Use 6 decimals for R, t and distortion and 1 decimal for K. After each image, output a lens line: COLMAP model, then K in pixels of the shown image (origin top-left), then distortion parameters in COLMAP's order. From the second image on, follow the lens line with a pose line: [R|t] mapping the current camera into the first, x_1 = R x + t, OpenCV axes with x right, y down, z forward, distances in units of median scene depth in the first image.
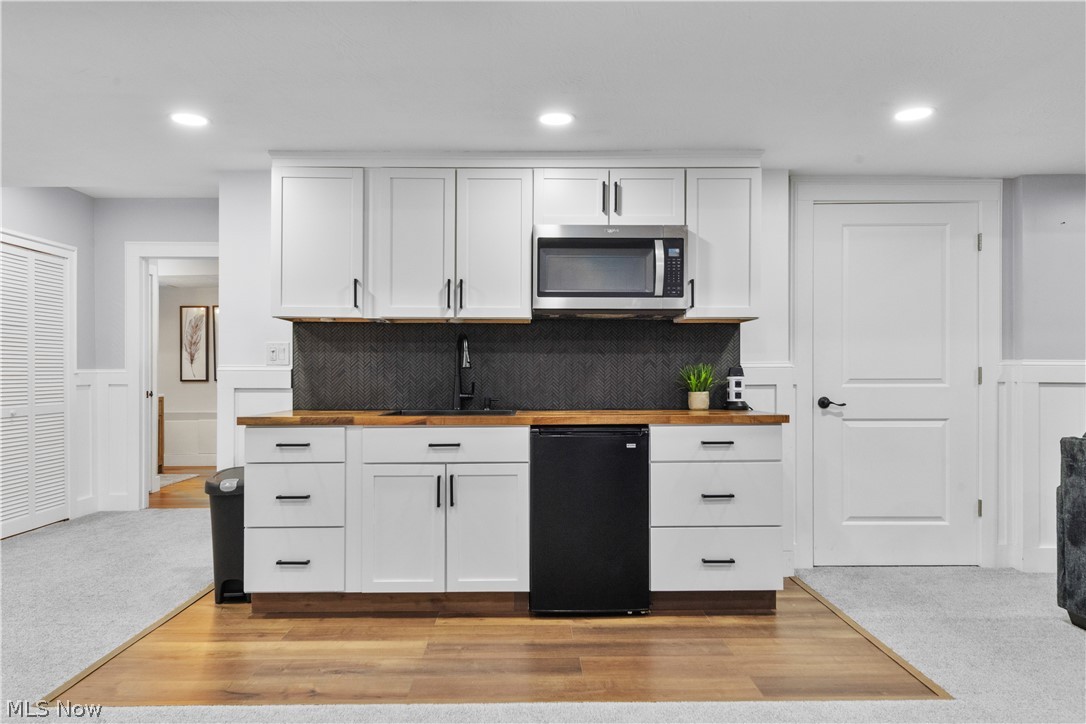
lens RADIAL K [[766.6, 0, 543.0], [0, 766.6, 362.0], [0, 0, 1]] dist [0.001230, 0.000232]
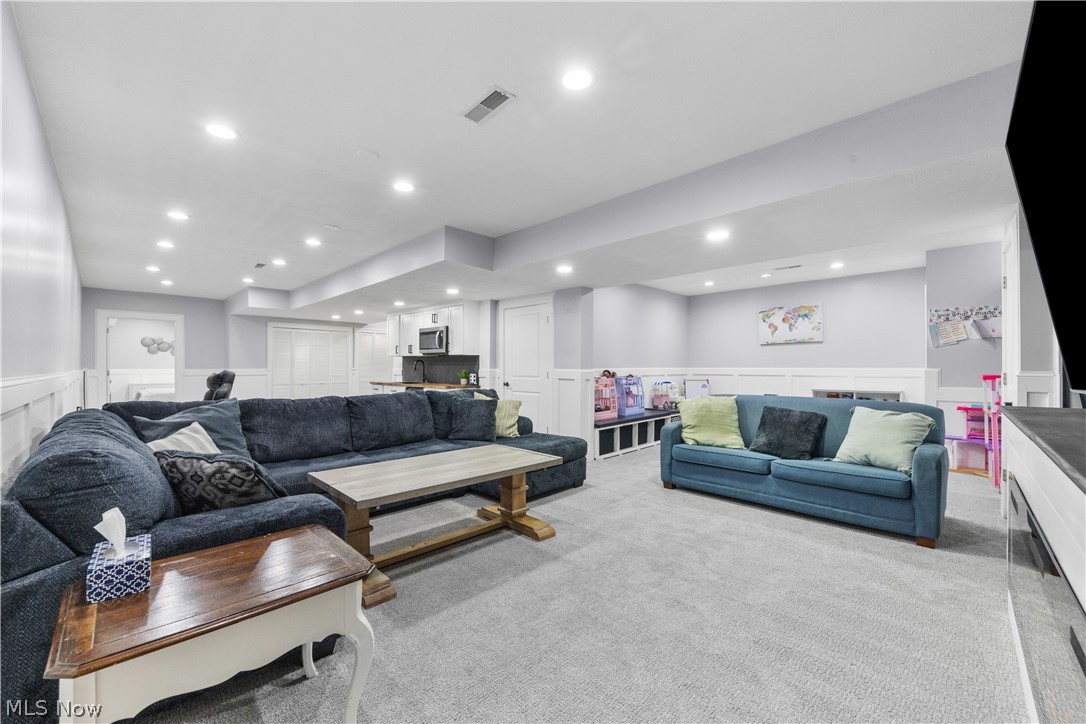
lens RADIAL K [[426.7, 0, 543.0], [0, 426.7, 362.0], [0, 0, 1]] dist [0.000318, -0.000005]
pose [[0.703531, -0.006226, -0.710638, 1.644499], [0.001632, 0.999973, -0.007146, -0.014465], [0.710663, 0.003867, 0.703522, 0.050747]]
